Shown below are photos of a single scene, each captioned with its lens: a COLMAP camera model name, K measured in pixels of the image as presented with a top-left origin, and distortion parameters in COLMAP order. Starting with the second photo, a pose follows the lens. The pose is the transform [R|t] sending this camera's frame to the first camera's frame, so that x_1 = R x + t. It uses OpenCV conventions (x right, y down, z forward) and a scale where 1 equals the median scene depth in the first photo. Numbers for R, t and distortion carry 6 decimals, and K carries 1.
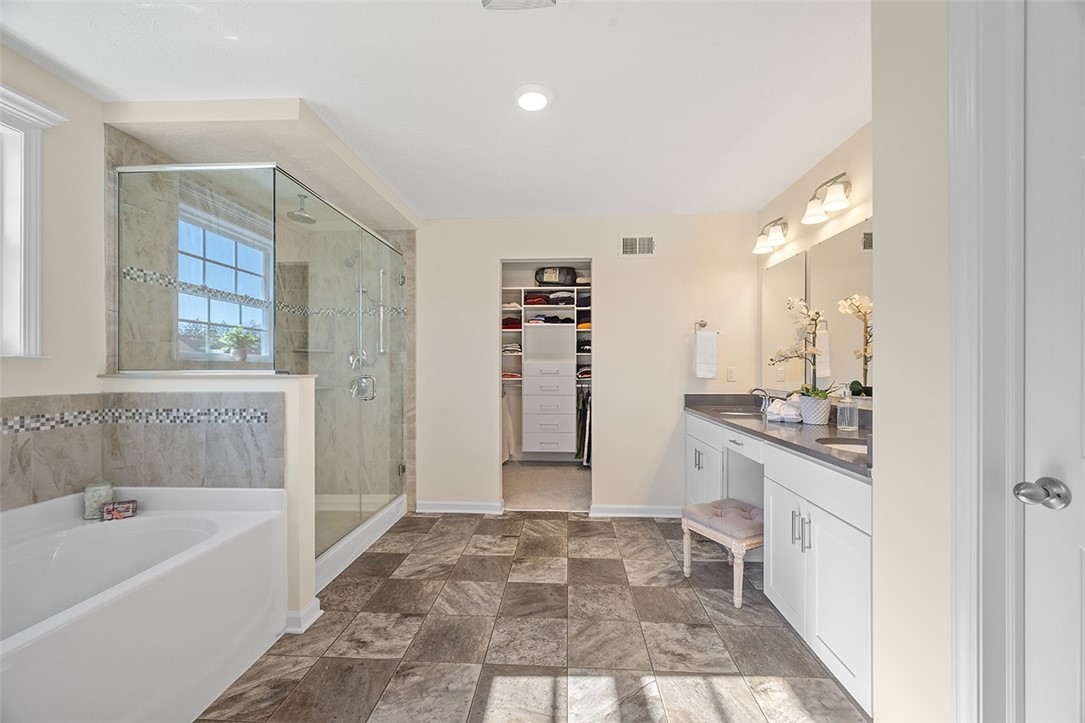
lens RADIAL K [[424.4, 0, 542.5], [0, 424.4, 361.5], [0, 0, 1]] dist [0.001196, 0.000468]
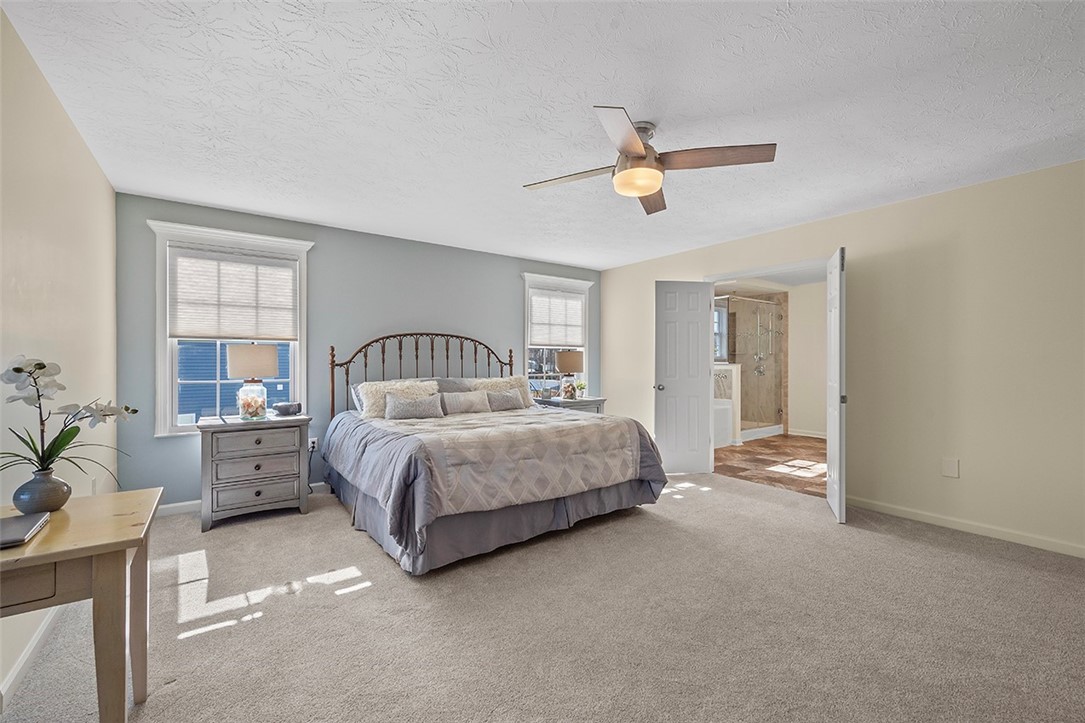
lens RADIAL K [[452.1, 0, 542.5], [0, 452.1, 361.5], [0, 0, 1]] dist [-0.000092, -0.000023]
pose [[0.635406, 0.008112, -0.772136, 0.610710], [0.006689, 0.999849, 0.016010, -0.025863], [0.772150, -0.015338, 0.635256, -1.242131]]
